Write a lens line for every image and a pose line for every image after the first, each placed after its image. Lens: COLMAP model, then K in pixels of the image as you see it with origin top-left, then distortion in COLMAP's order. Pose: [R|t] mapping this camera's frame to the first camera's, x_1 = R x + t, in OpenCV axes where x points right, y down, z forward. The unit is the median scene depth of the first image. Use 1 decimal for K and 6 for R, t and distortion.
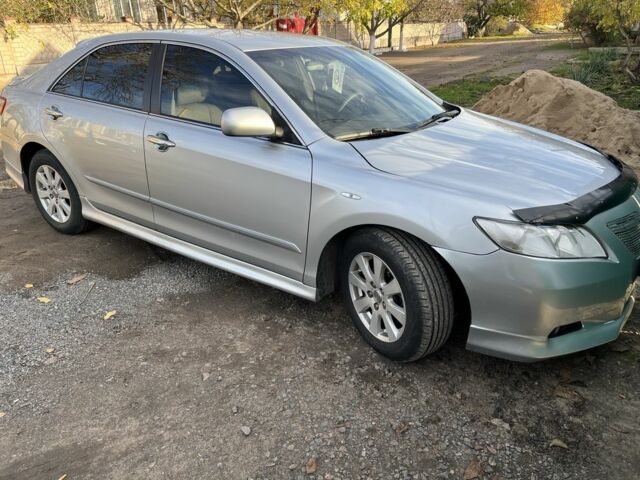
lens RADIAL K [[483.1, 0, 319.9], [0, 483.1, 223.7], [0, 0, 1]] dist [0.063077, -0.094451]
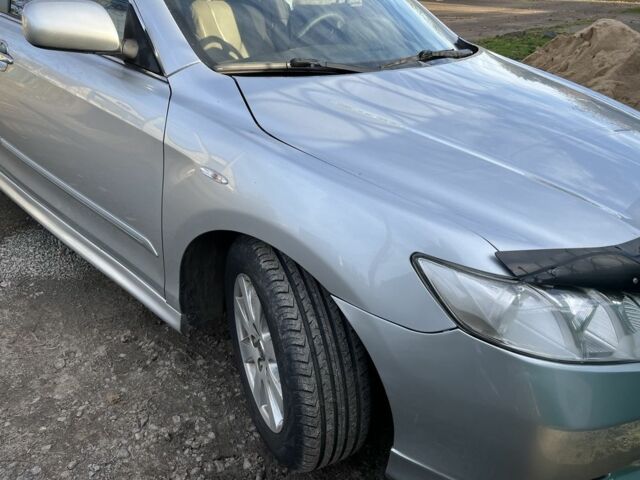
lens RADIAL K [[483.1, 0, 319.9], [0, 483.1, 223.7], [0, 0, 1]] dist [0.063077, -0.094451]
pose [[0.990571, 0.114813, -0.074746, 0.214140], [-0.106668, 0.988724, 0.105105, -0.069477], [0.085971, -0.096141, 0.991648, 0.432270]]
